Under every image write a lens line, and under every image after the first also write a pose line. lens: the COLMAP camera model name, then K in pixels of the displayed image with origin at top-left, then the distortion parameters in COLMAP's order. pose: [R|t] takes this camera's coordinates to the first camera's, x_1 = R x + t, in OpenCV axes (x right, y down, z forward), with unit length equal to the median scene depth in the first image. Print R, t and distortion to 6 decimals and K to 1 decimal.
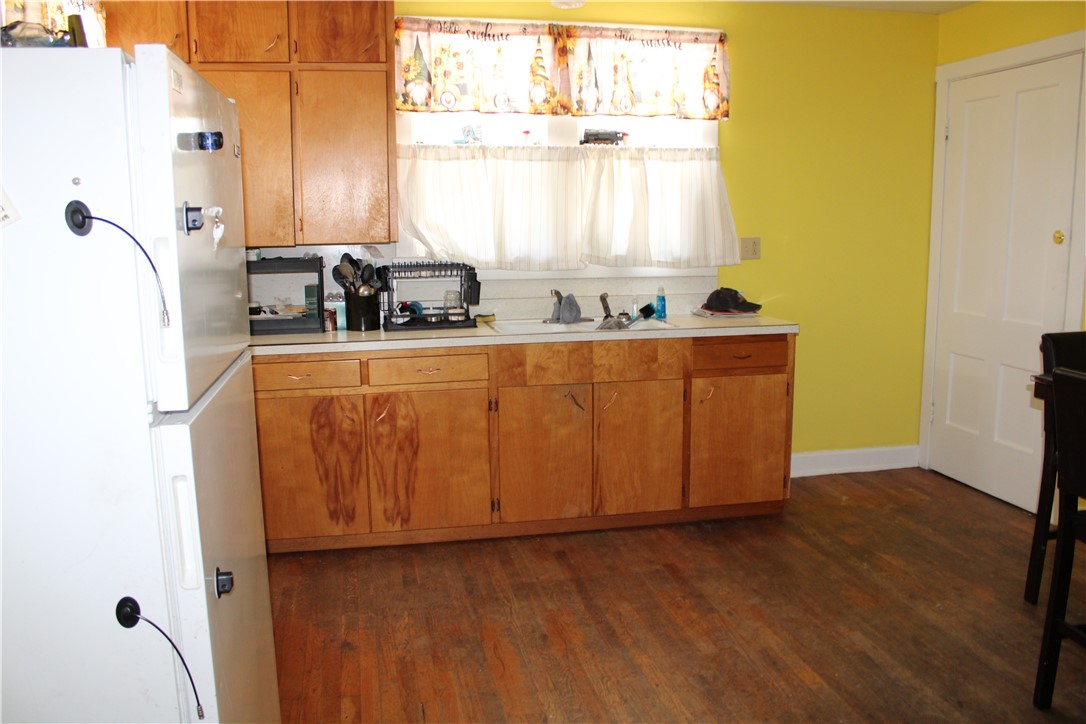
lens RADIAL K [[894.0, 0, 543.0], [0, 894.0, 362.0], [0, 0, 1]] dist [-0.170615, 0.154796]
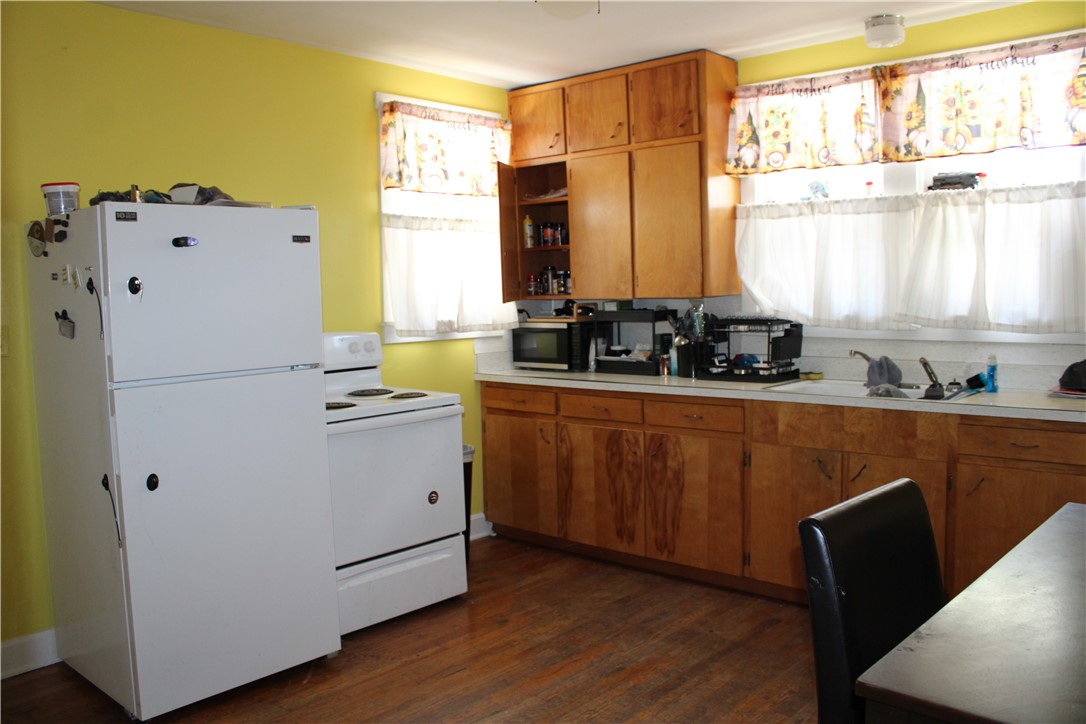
lens RADIAL K [[894.0, 0, 543.0], [0, 894.0, 362.0], [0, 0, 1]] dist [-0.170615, 0.154796]
pose [[0.596606, 0.062872, -0.800068, 0.573618], [-0.110901, 0.993821, -0.004601, -0.029267], [0.794835, 0.091473, 0.599892, 0.196577]]
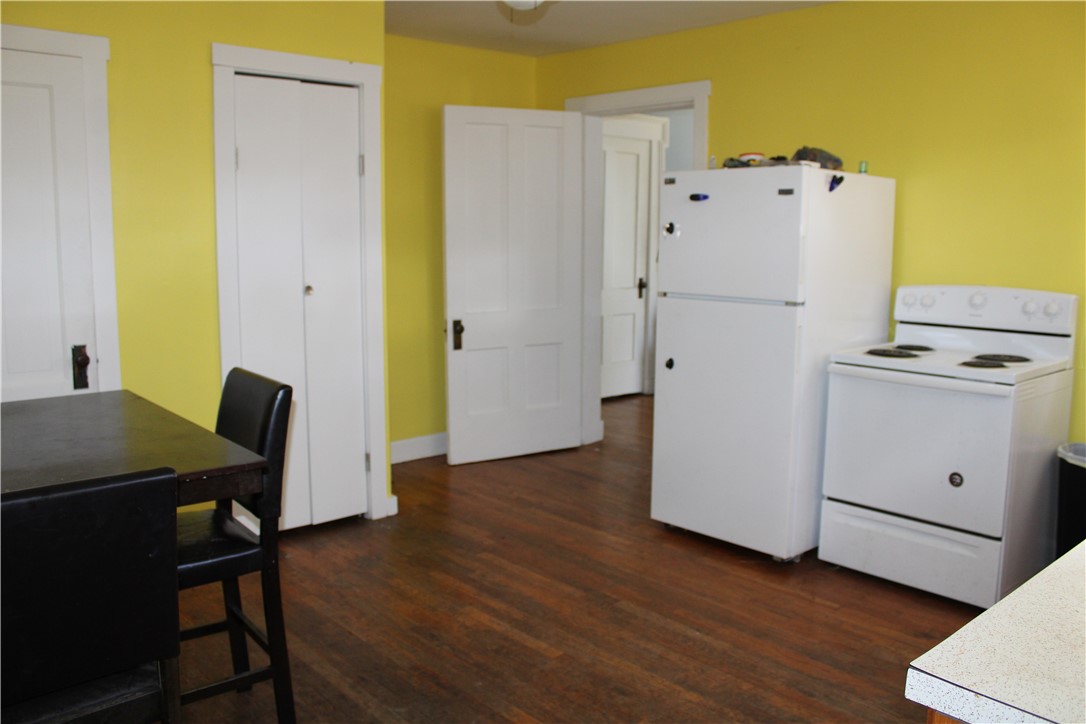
lens RADIAL K [[894.0, 0, 543.0], [0, 894.0, 362.0], [0, 0, 1]] dist [-0.170615, 0.154796]
pose [[-0.863362, 0.075553, -0.498896, 0.489109], [-0.078119, 0.956792, 0.280085, -0.179339], [0.498501, 0.280788, -0.820156, 1.121307]]
